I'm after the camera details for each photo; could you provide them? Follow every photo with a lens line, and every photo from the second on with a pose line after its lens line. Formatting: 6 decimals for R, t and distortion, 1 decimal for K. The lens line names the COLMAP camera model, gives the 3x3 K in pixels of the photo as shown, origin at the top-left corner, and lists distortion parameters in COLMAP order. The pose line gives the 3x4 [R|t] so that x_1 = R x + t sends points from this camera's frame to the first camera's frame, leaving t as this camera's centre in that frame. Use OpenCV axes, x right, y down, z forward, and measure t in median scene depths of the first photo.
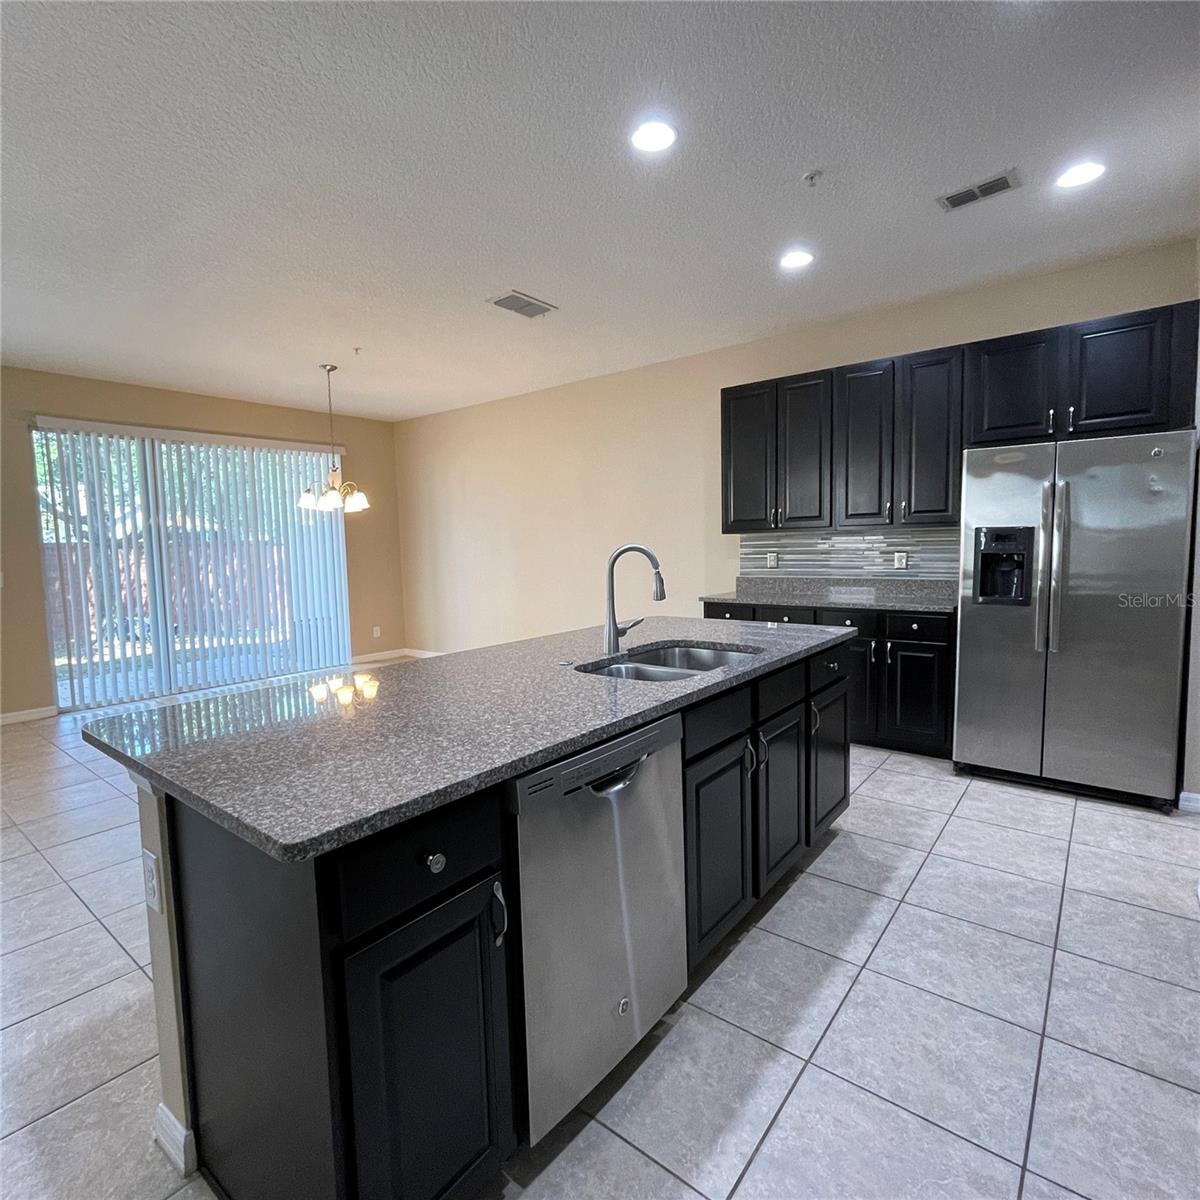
lens RADIAL K [[643.8, 0, 591.7], [0, 643.8, 598.5], [0, 0, 1]] dist [-0.000550, -0.000428]
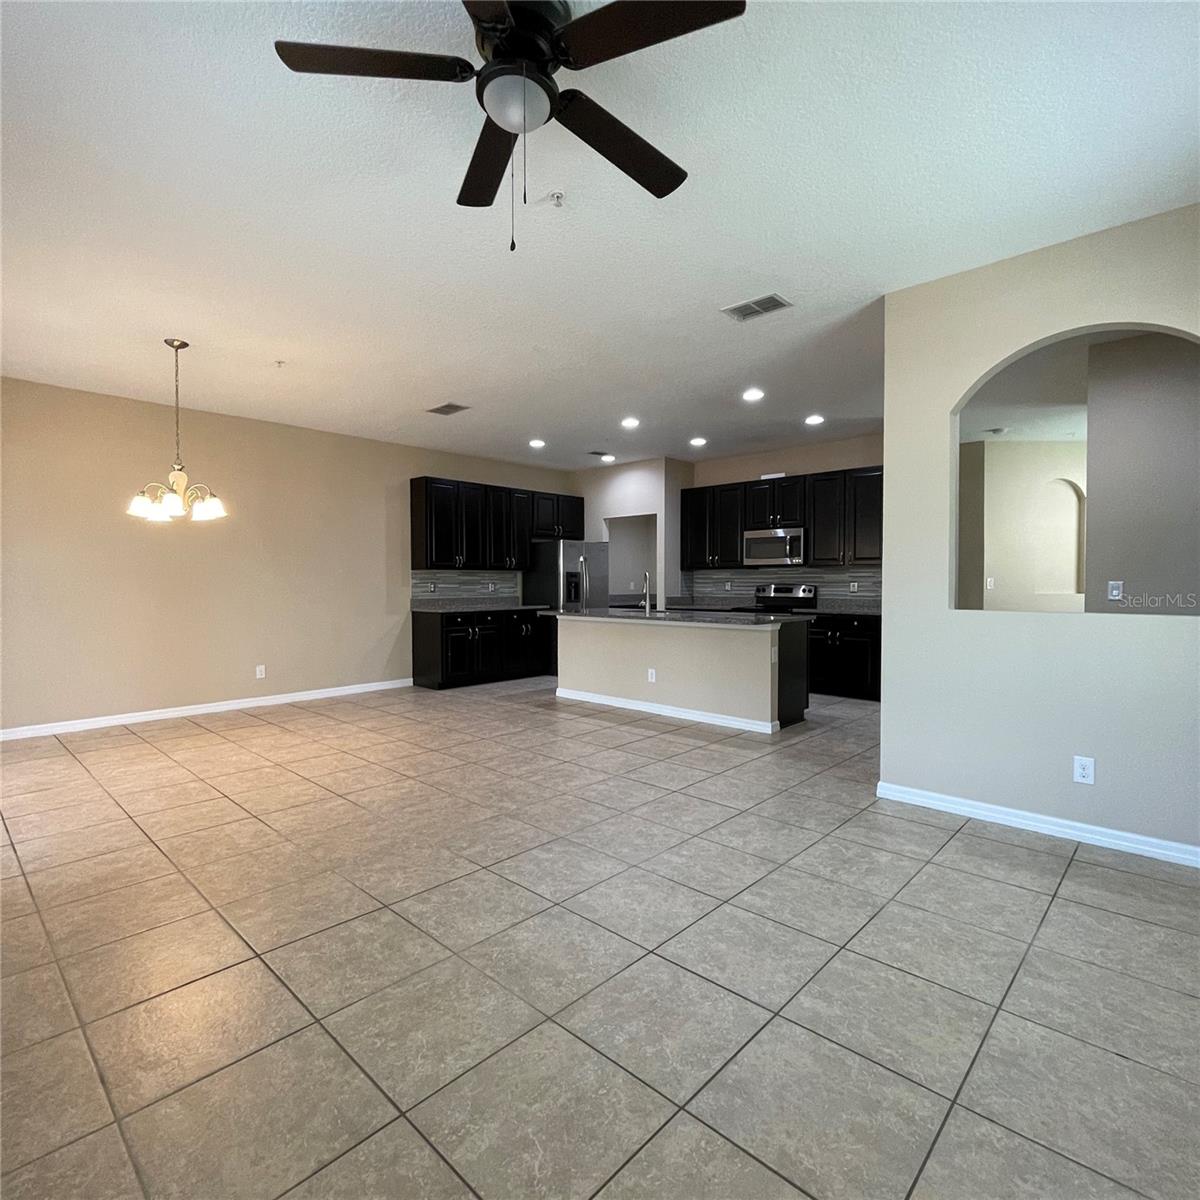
lens RADIAL K [[643.8, 0, 596.8], [0, 643.8, 602.2], [0, 0, 1]] dist [-0.000550, -0.000428]
pose [[0.071921, -0.008051, 0.997378, -2.158199], [0.084817, 0.996395, 0.001927, 0.014283], [-0.993797, 0.084456, 0.072345, 0.828847]]
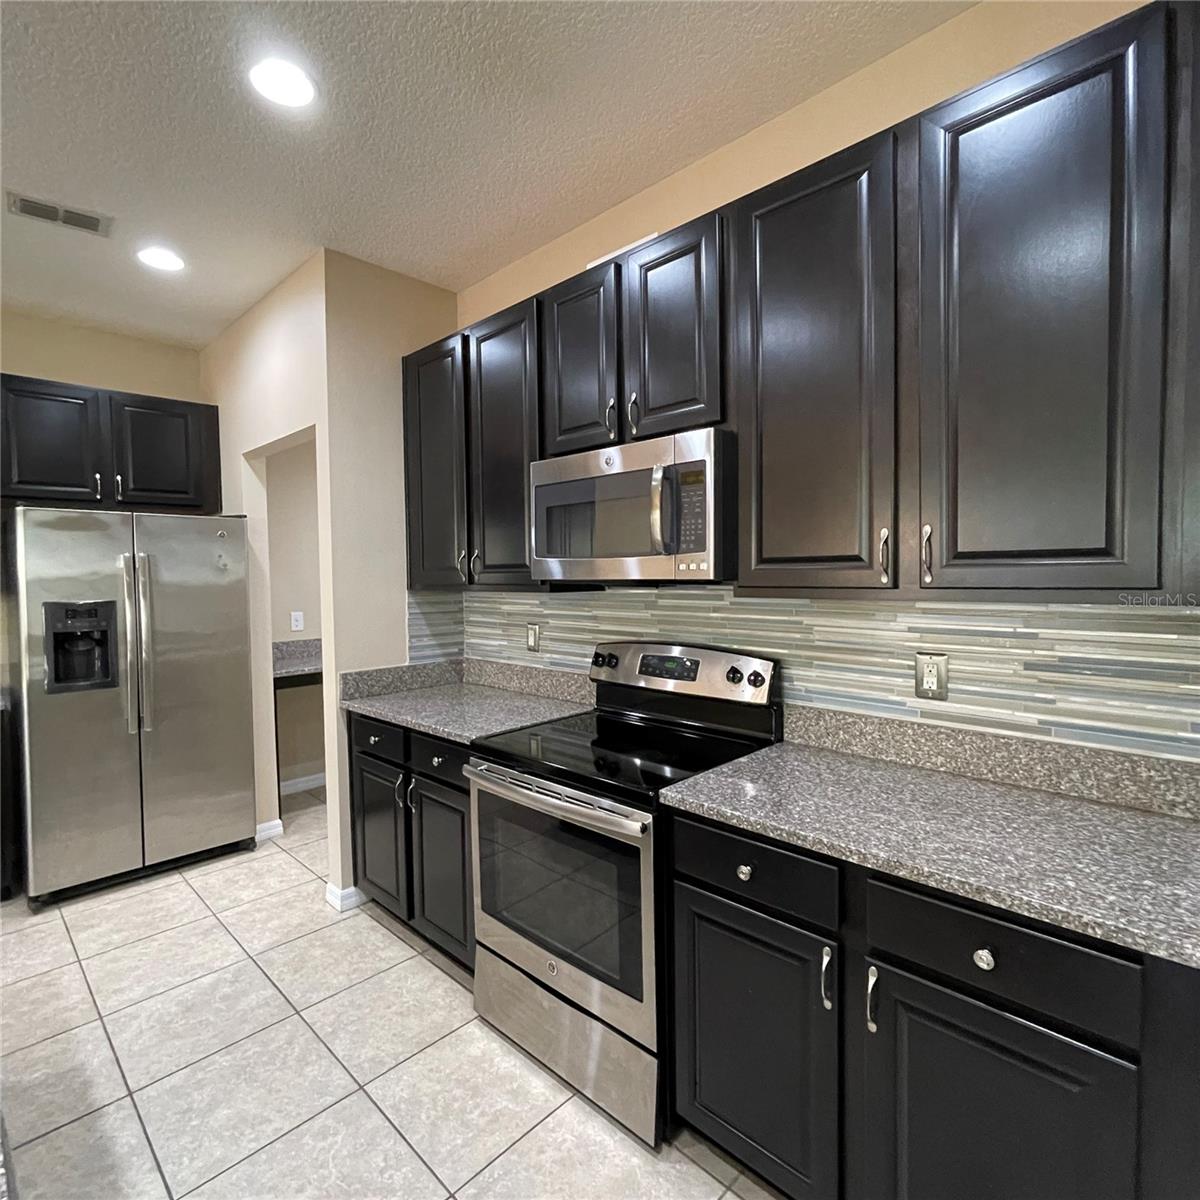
lens RADIAL K [[643.8, 0, 596.8], [0, 643.8, 599.4], [0, 0, 1]] dist [-0.000550, -0.000428]
pose [[0.085989, -0.019154, 0.996112, -0.185113], [0.096584, 0.995266, 0.010800, -0.061573], [-0.991604, 0.095280, 0.087431, 0.253970]]
